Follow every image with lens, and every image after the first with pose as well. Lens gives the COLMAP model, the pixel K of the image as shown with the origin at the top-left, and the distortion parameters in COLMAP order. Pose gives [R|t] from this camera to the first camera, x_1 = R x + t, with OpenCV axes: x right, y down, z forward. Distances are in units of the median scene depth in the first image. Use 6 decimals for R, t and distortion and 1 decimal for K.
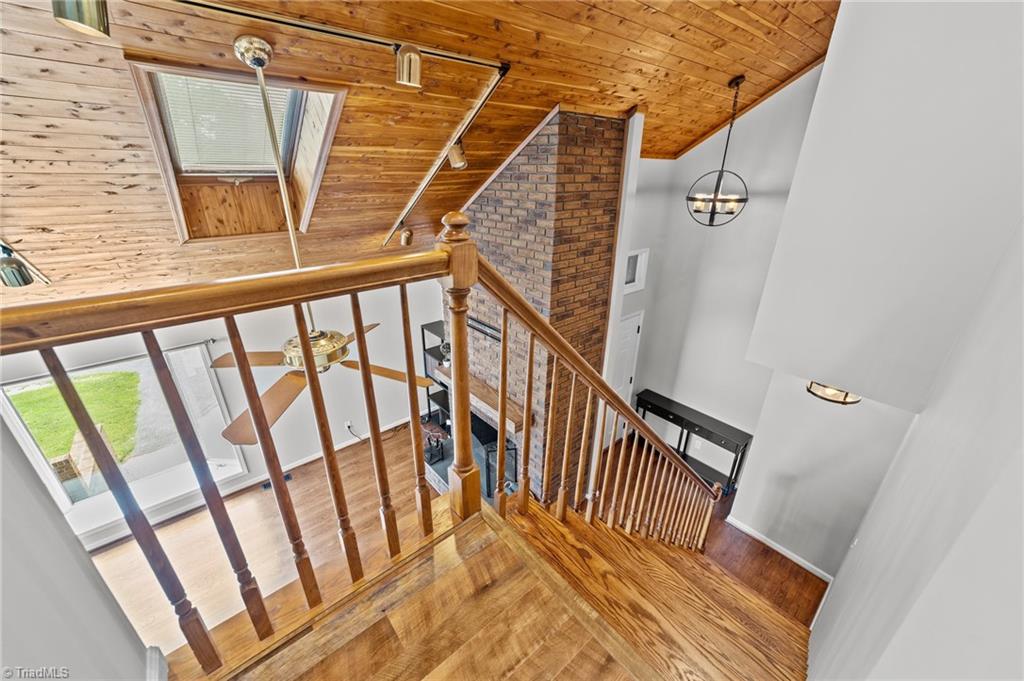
lens RADIAL K [[396.9, 0, 511.2], [0, 396.9, 334.9], [0, 0, 1]] dist [-0.011577, 0.007218]
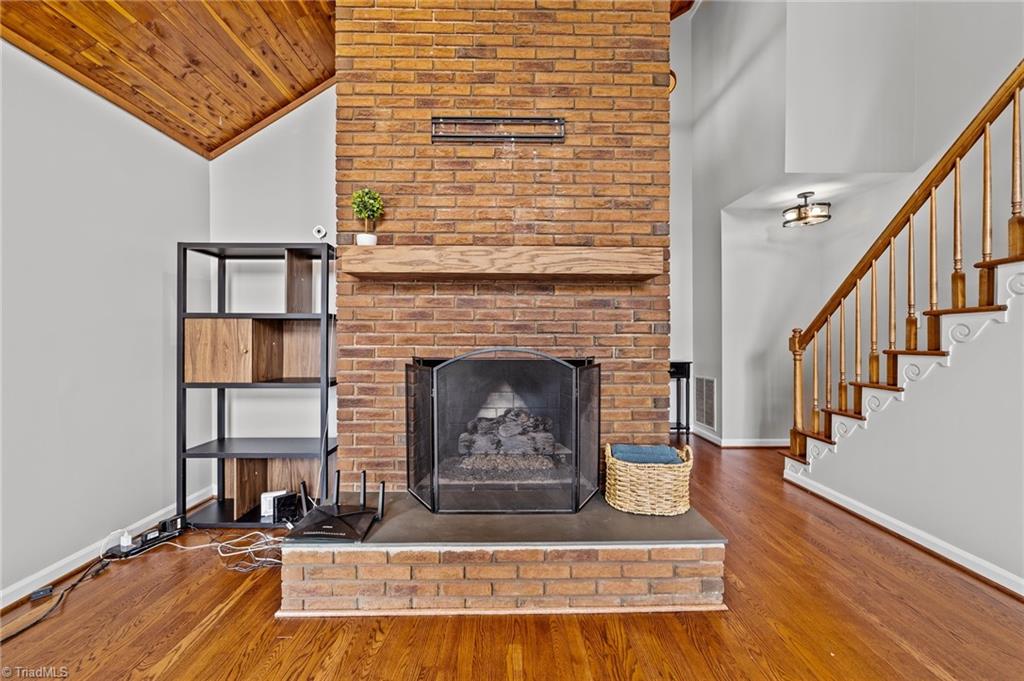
lens RADIAL K [[402.0, 0, 512.8], [0, 402.0, 338.0], [0, 0, 1]] dist [-0.009376, 0.000260]
pose [[0.629261, -0.003150, 0.777188, -0.451500], [0.298462, 0.924294, -0.237908, 0.355015], [-0.717601, 0.381667, 0.582562, 0.792203]]
